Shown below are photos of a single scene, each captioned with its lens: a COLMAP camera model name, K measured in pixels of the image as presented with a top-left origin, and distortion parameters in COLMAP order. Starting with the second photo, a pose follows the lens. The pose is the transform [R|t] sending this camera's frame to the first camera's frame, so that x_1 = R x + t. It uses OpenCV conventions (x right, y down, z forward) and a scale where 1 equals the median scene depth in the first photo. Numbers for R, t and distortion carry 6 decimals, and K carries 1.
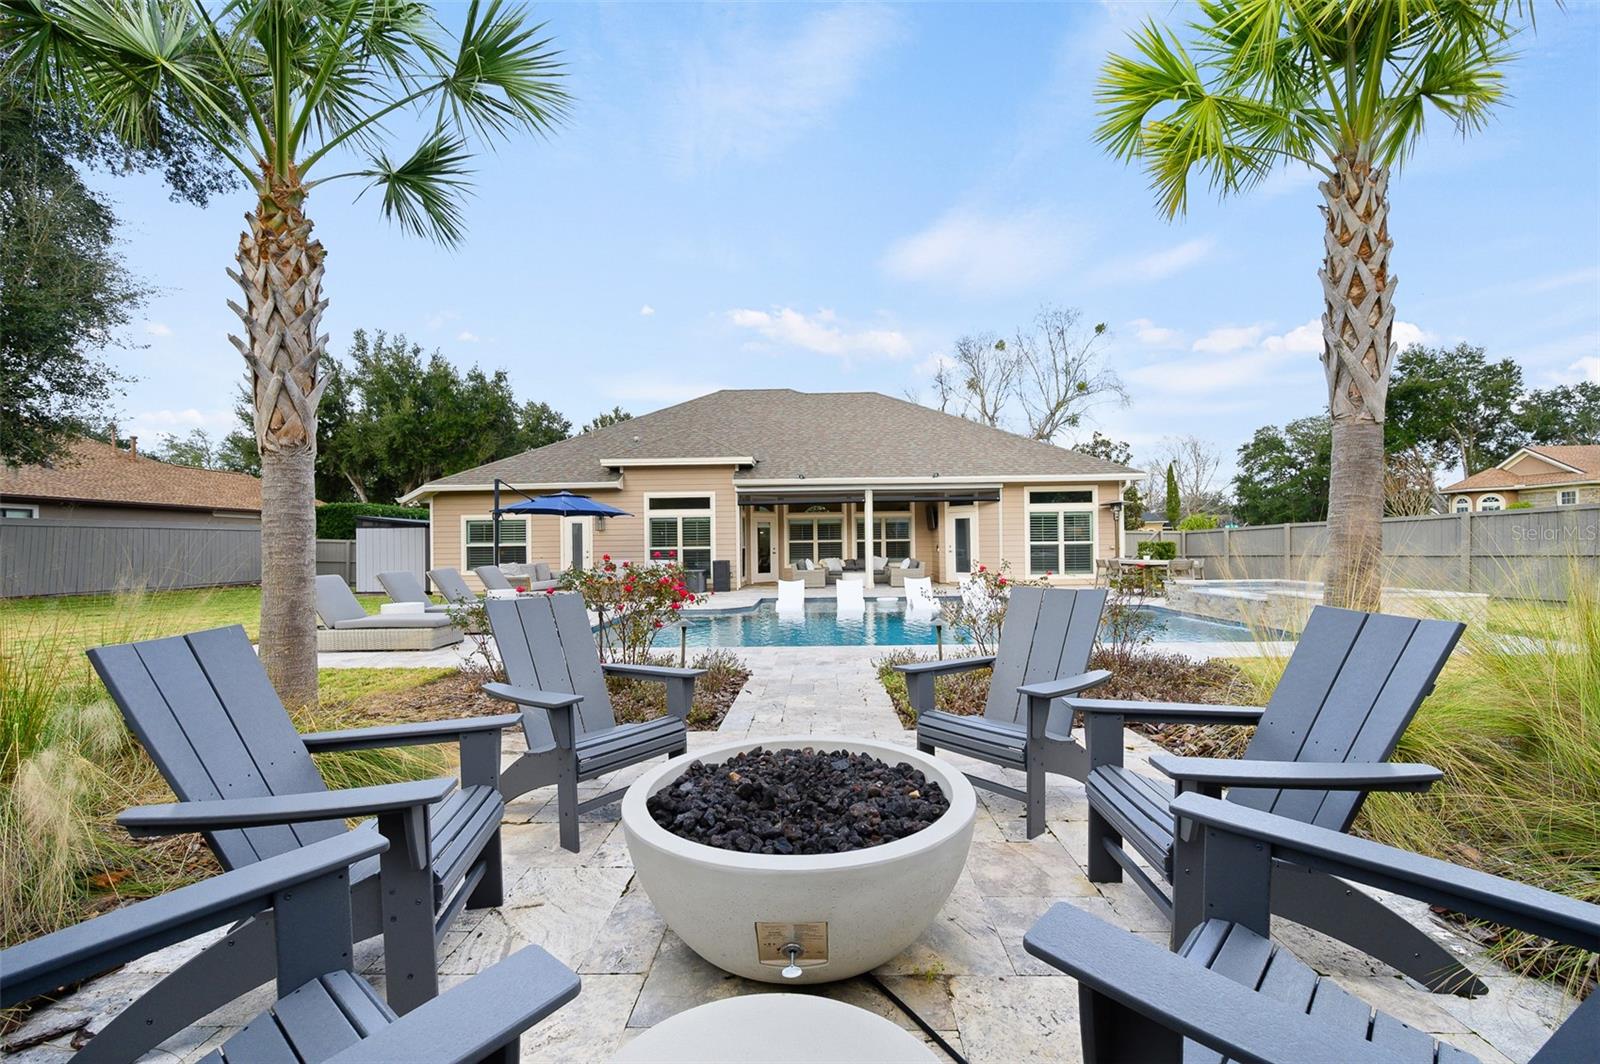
lens RADIAL K [[639.3, 0, 806.6], [0, 639.3, 541.6], [0, 0, 1]] dist [-0.000252, -0.000365]
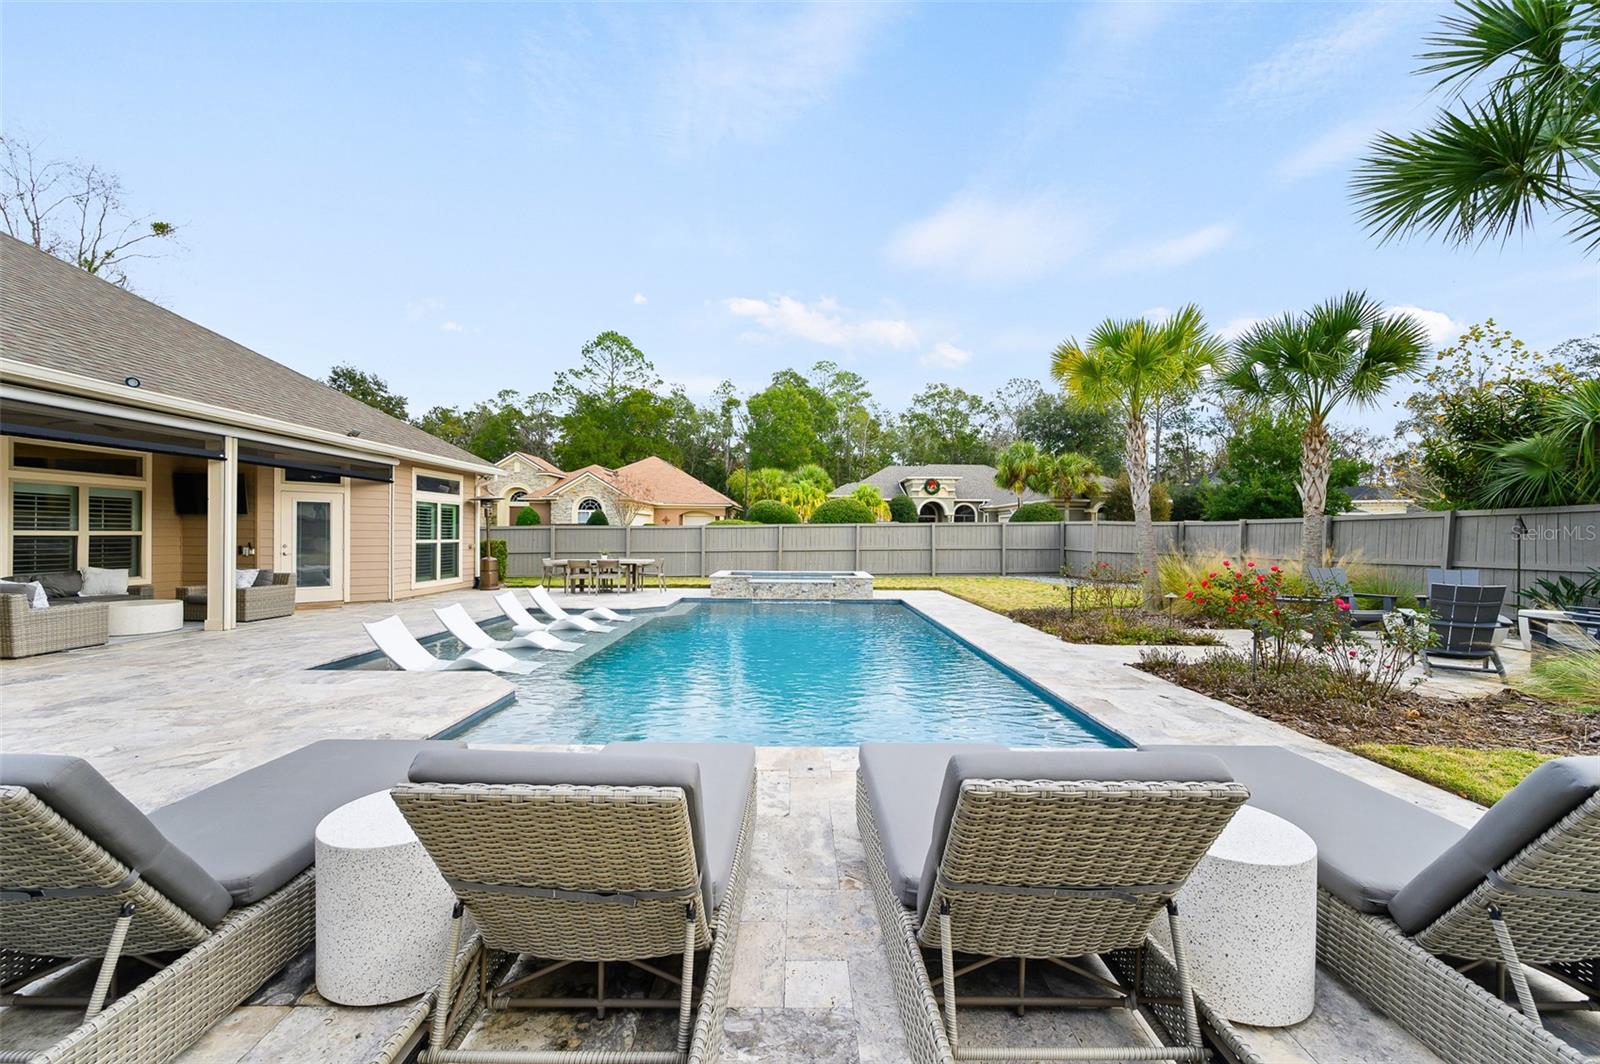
lens RADIAL K [[639.3, 0, 806.9], [0, 639.3, 535.3], [0, 0, 1]] dist [-0.000252, -0.000365]
pose [[-0.032588, 0.012580, 0.999390, -0.425872], [-0.007436, 0.999890, -0.012828, 0.001556], [-0.999441, -0.007849, -0.032491, 0.548008]]
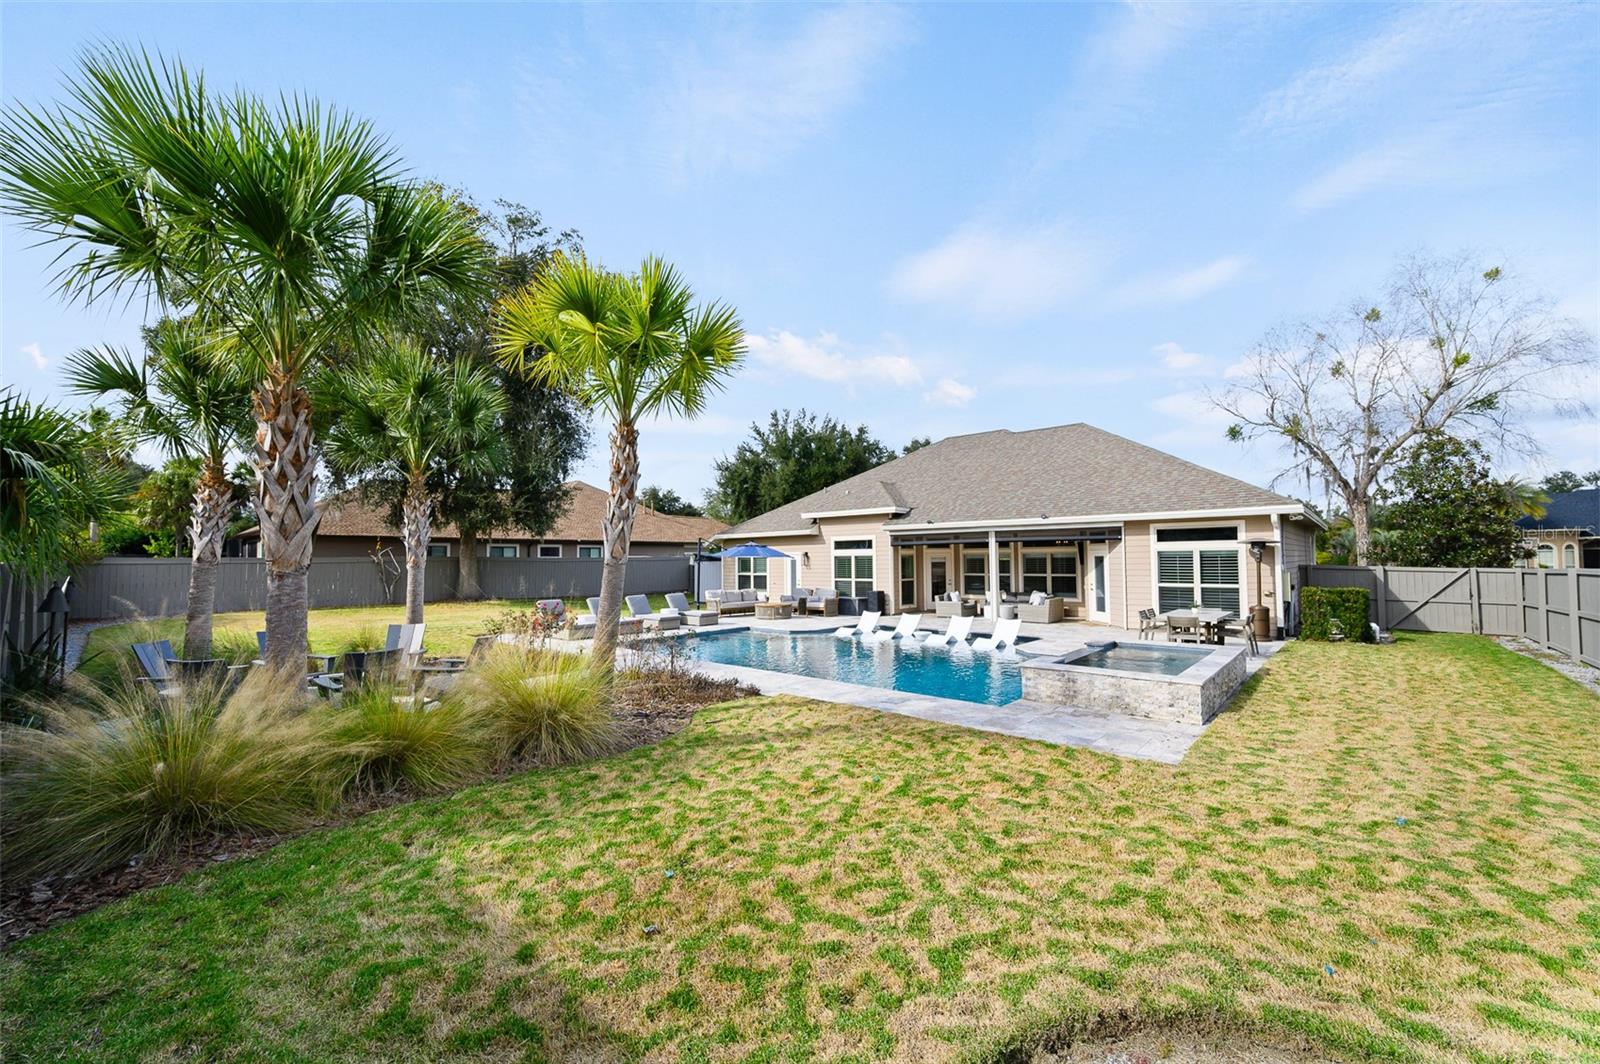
lens RADIAL K [[639.3, 0, 790.7], [0, 639.3, 540.7], [0, 0, 1]] dist [-0.000252, -0.000365]
pose [[0.751655, -0.012987, -0.659429, 0.553111], [-0.003342, 0.999718, -0.023498, -0.037210], [0.659548, 0.019866, 0.751399, -0.046314]]
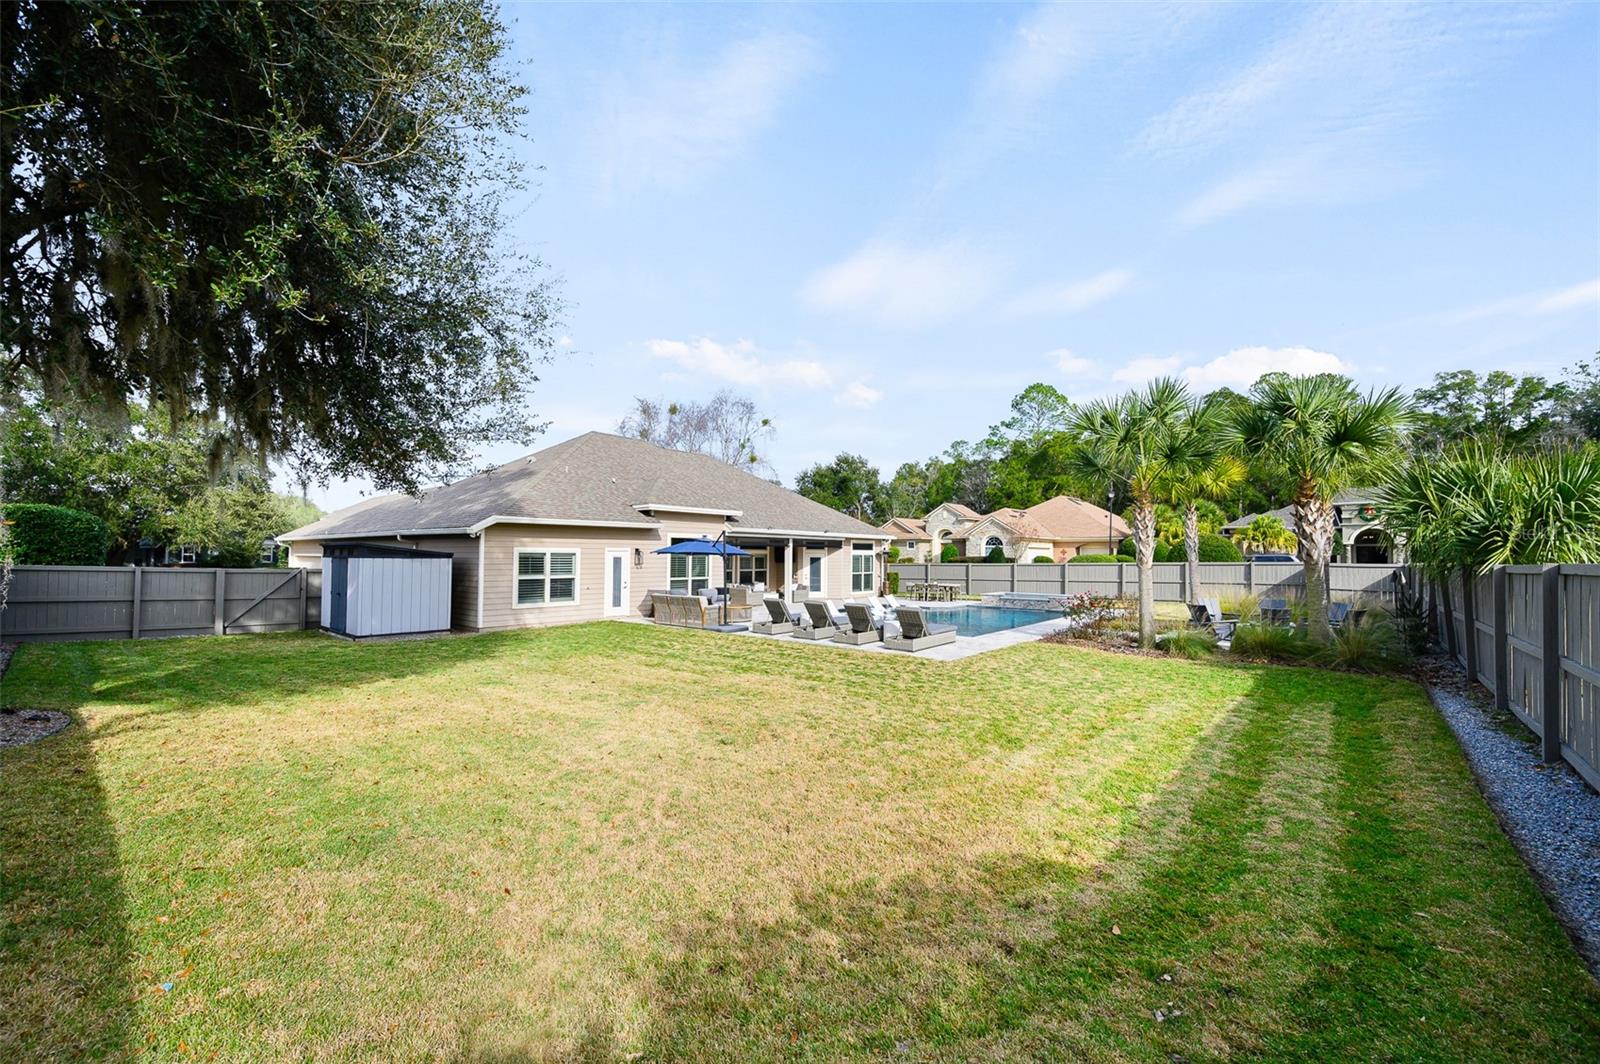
lens RADIAL K [[639.3, 0, 805.7], [0, 639.3, 539.9], [0, 0, 1]] dist [-0.000252, -0.000365]
pose [[0.622533, 0.036841, 0.781726, -1.047118], [-0.015554, 0.999276, -0.034707, -0.024954], [-0.782439, 0.009447, 0.622655, 0.034979]]
